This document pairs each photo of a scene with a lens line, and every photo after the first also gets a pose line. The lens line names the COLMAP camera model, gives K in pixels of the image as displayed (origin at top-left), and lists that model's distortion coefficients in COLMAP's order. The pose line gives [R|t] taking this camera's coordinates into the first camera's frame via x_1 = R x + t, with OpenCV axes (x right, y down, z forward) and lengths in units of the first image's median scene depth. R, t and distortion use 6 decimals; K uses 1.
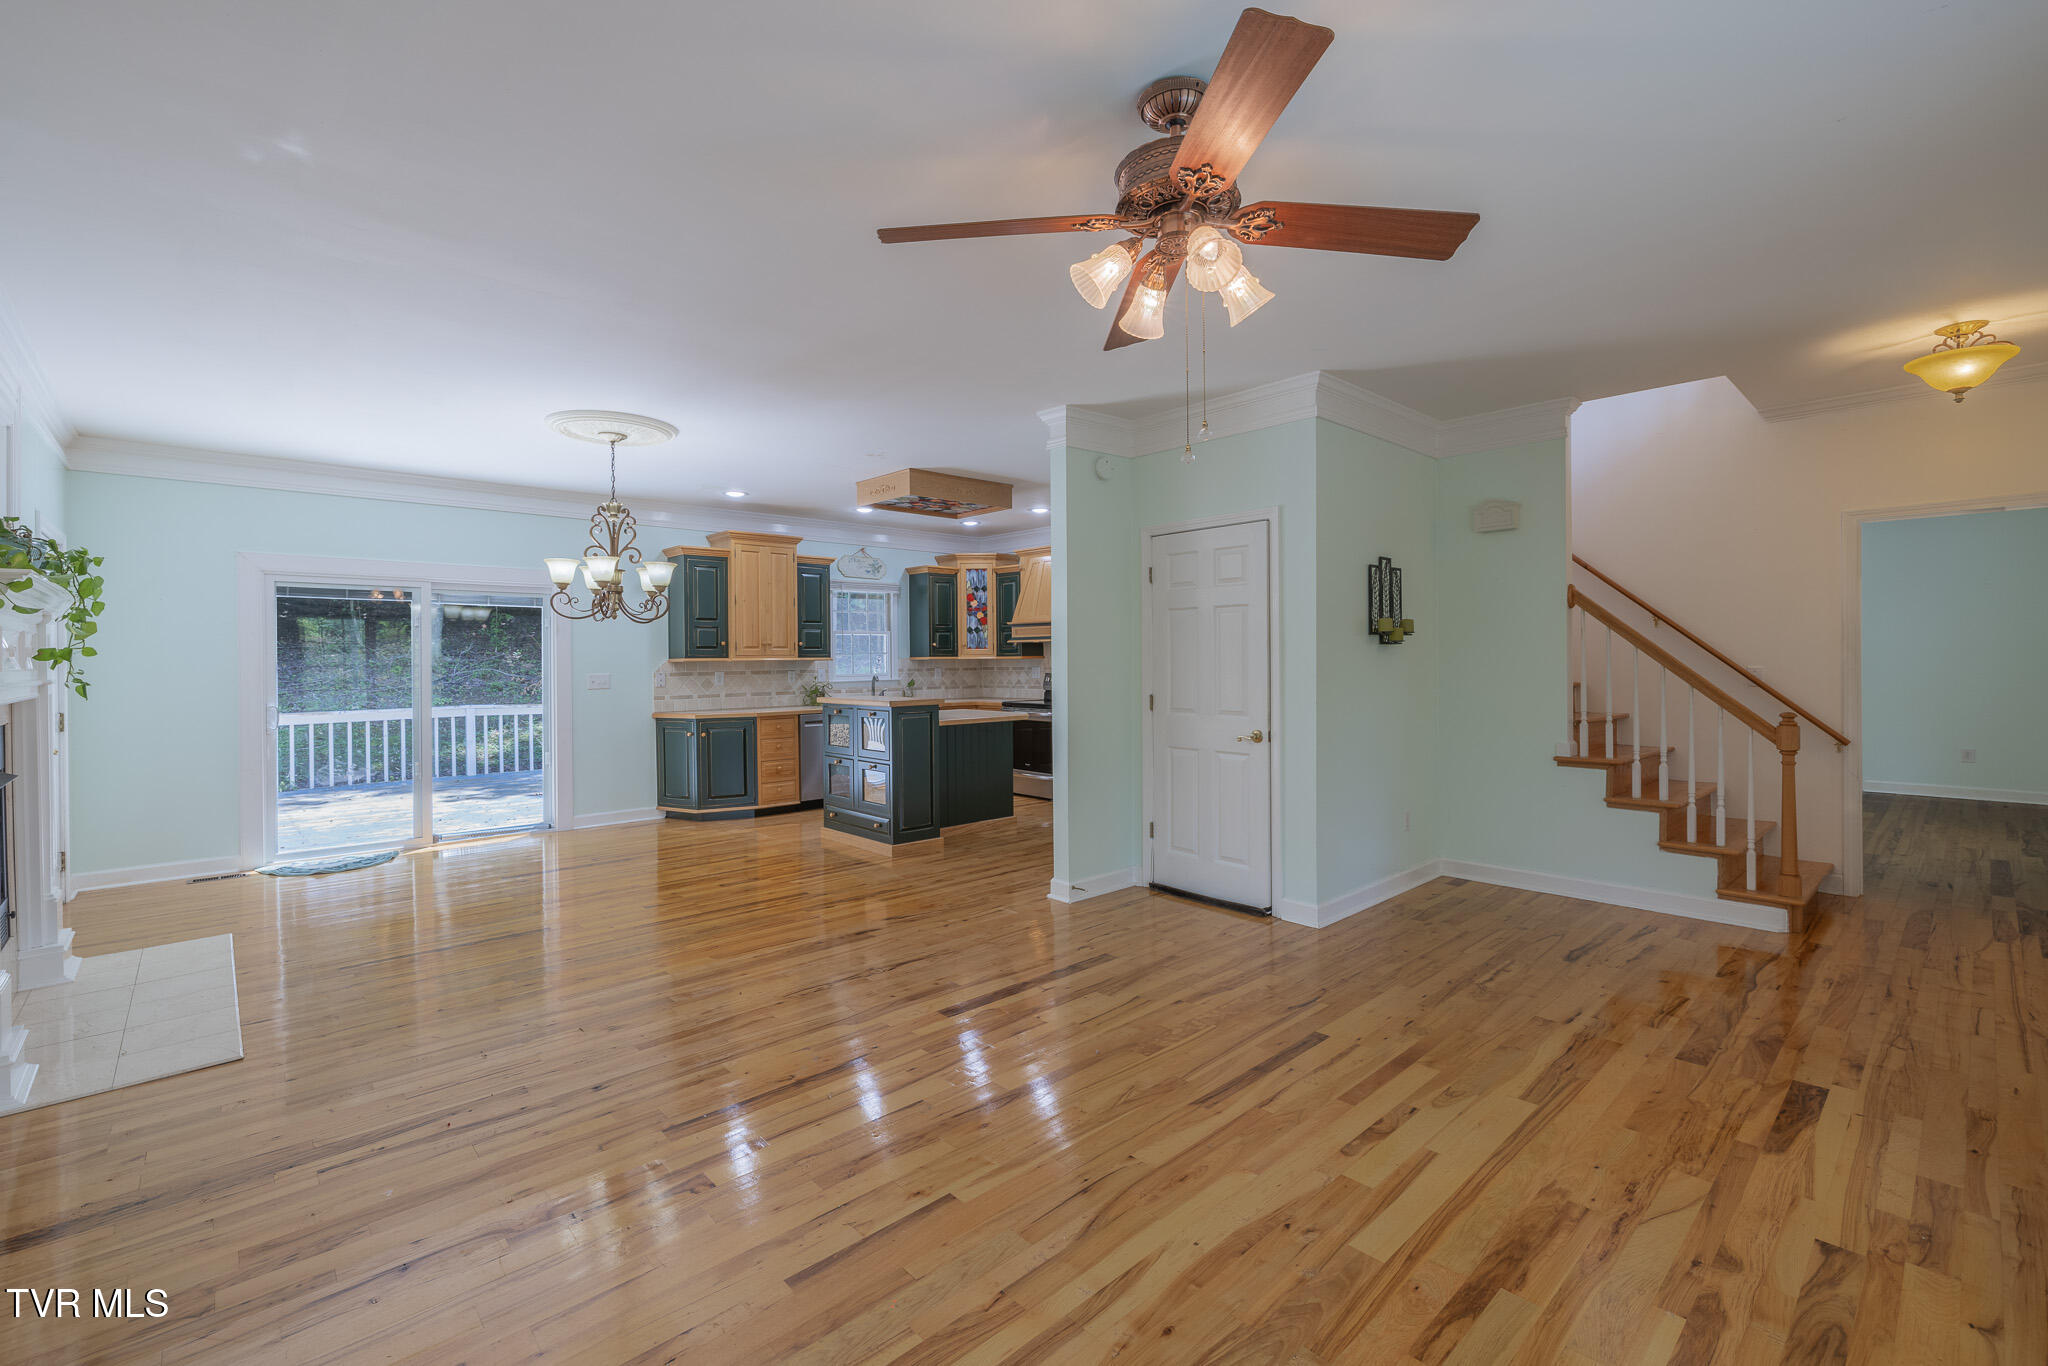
lens RADIAL K [[869.6, 0, 999.1], [0, 869.6, 662.0], [0, 0, 1]] dist [0.001843, -0.000035]
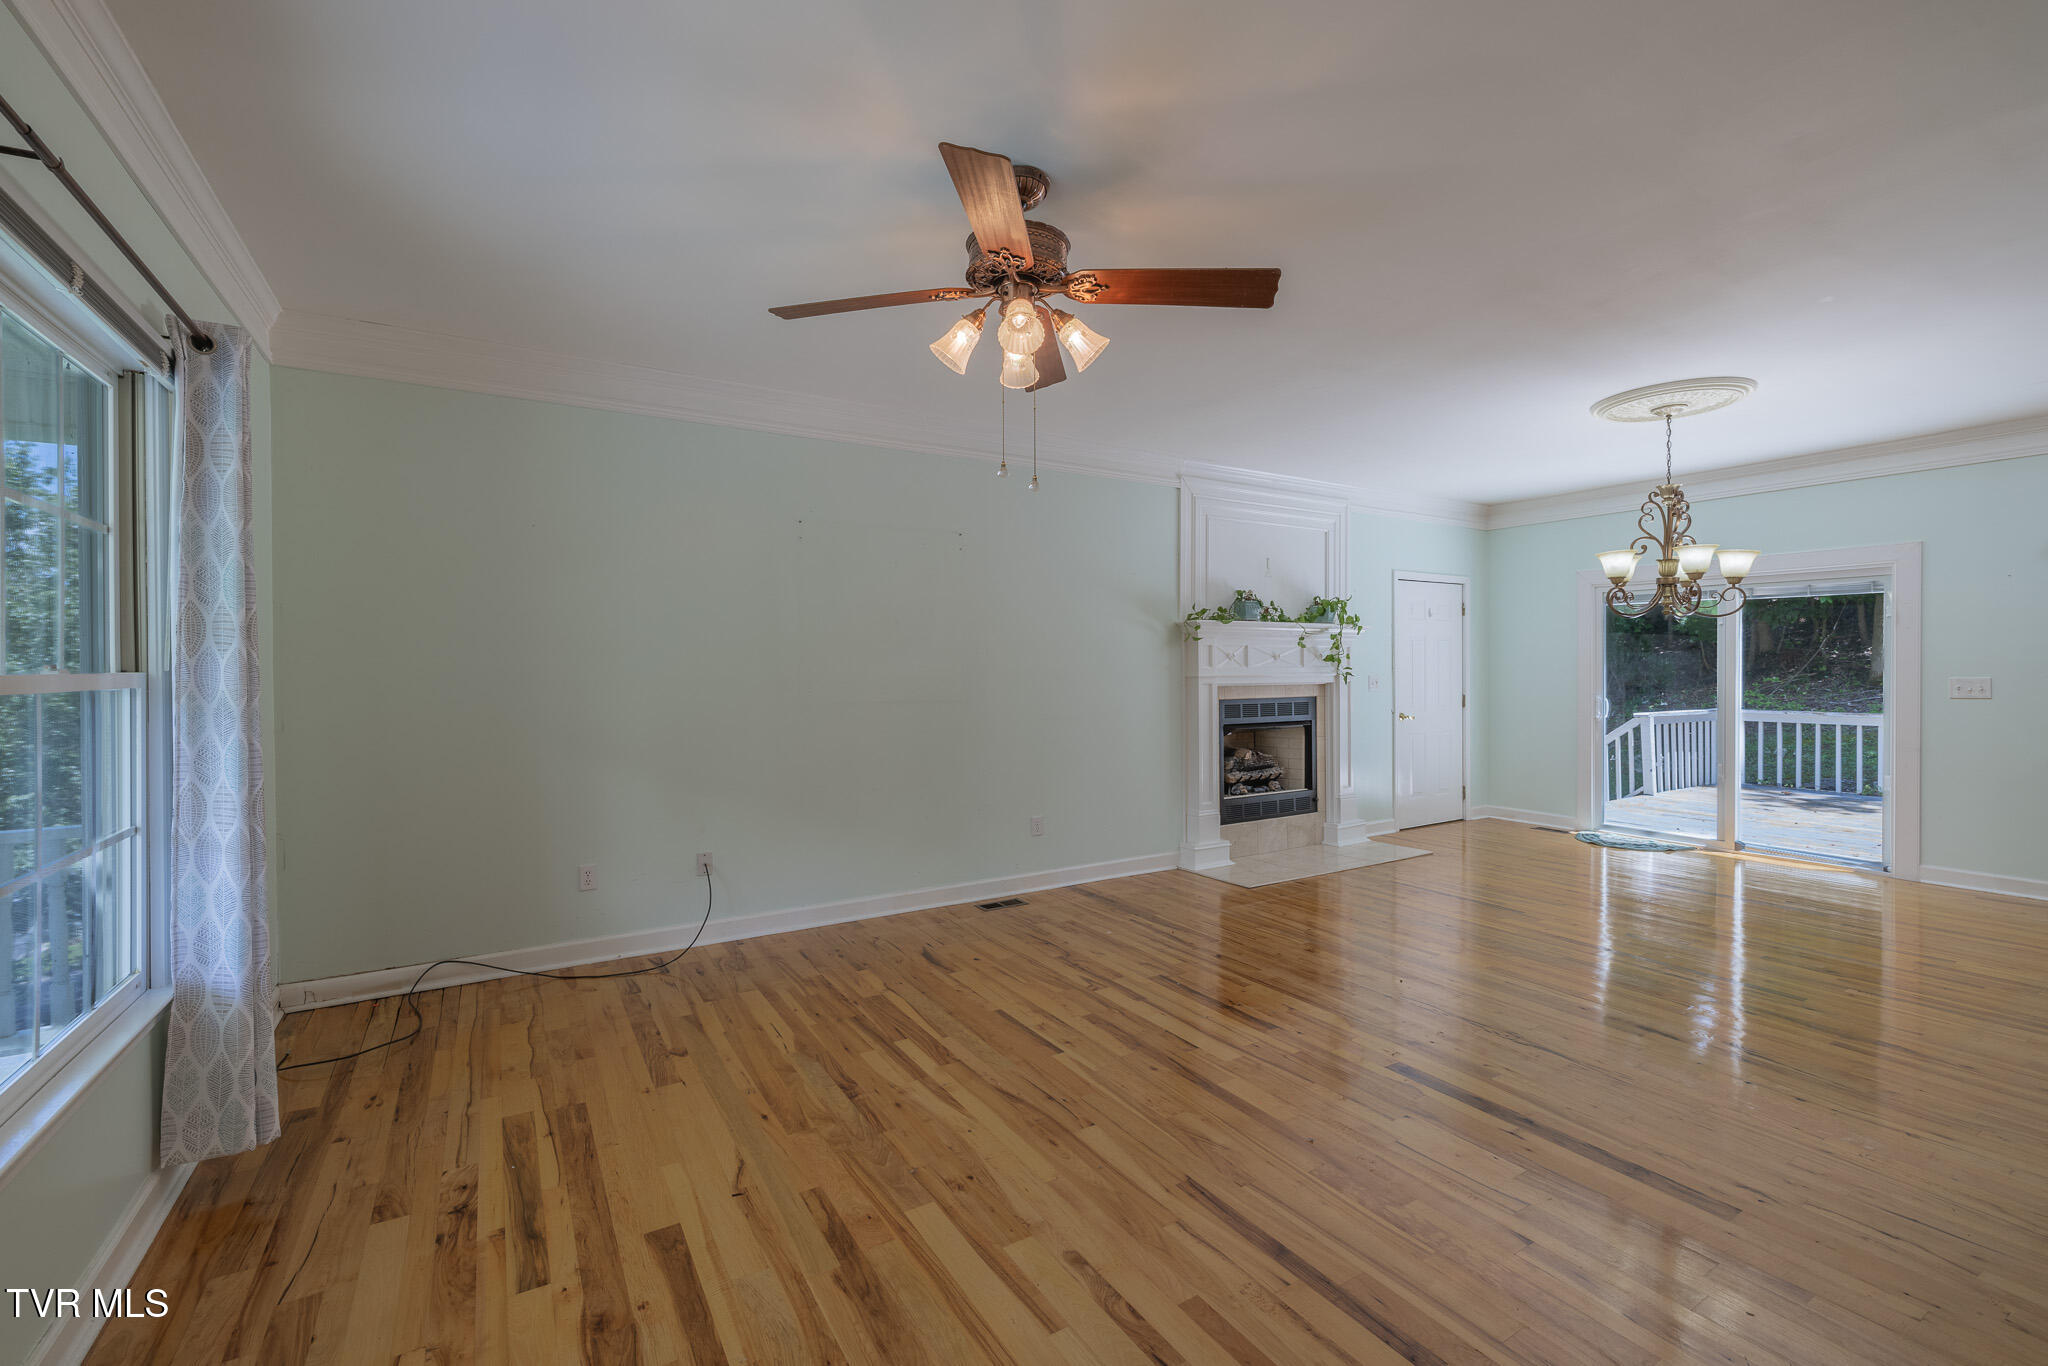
lens RADIAL K [[849.1, 0, 992.6], [0, 849.1, 664.7], [0, 0, 1]] dist [-0.000182, -0.000020]
pose [[-0.189920, 0.005941, -0.981782, 0.362274], [0.003346, 0.999980, 0.005403, -0.003657], [0.981794, -0.002258, -0.189936, 0.322407]]
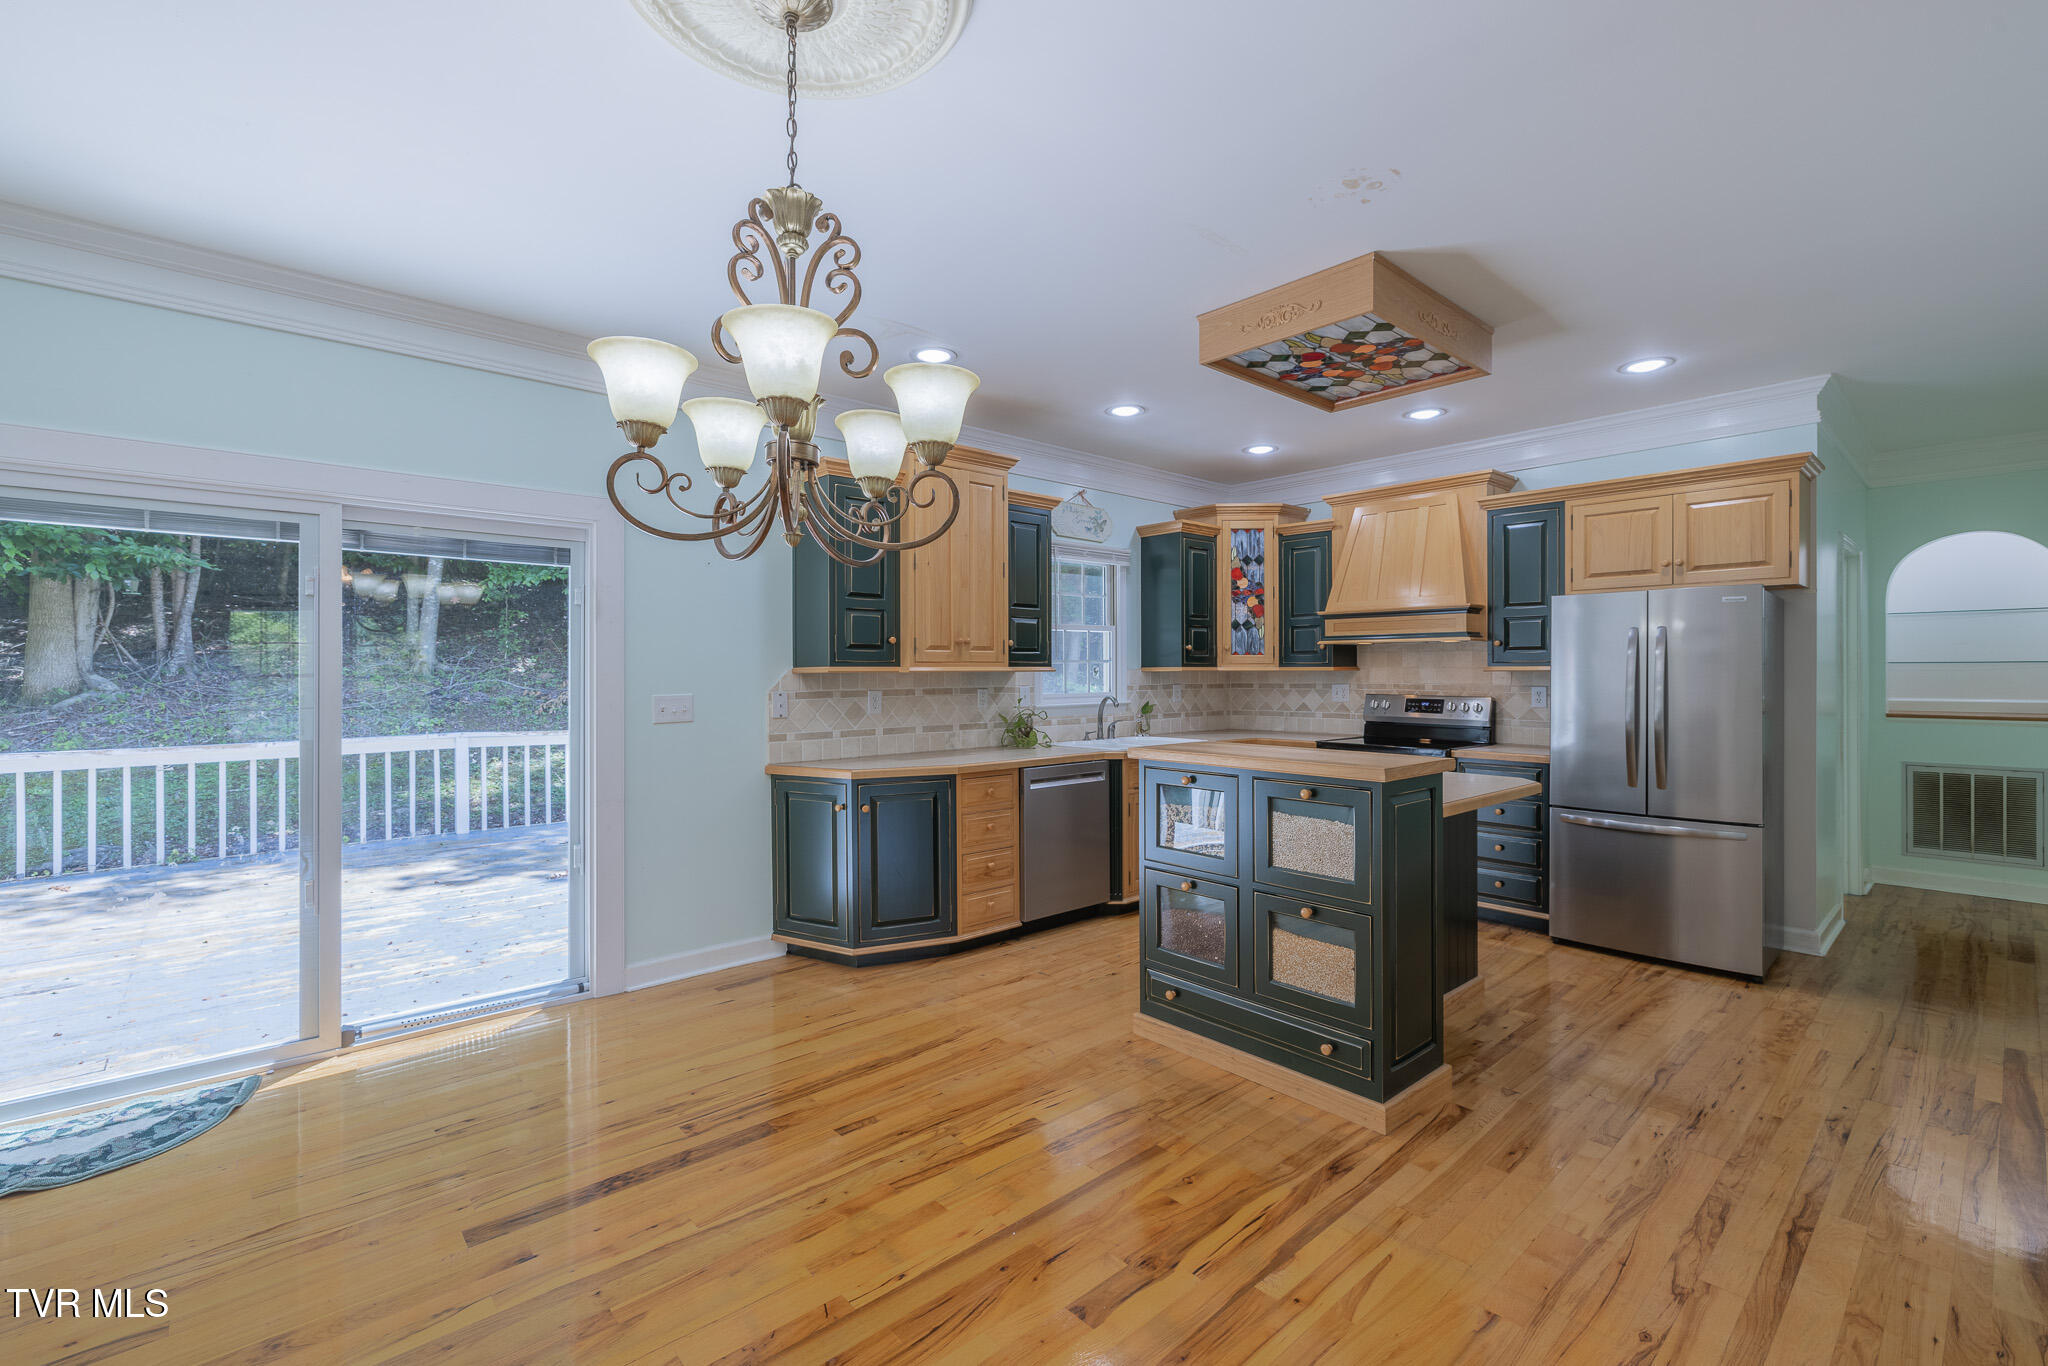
lens RADIAL K [[892.0, 0, 1017.3], [0, 892.0, 668.4], [0, 0, 1]] dist [0.000647, -0.000098]
pose [[0.999933, 0.005727, -0.010095, -0.234094], [-0.005793, 0.999962, -0.006454, -0.000048], [0.010058, 0.006512, 0.999928, 0.437324]]
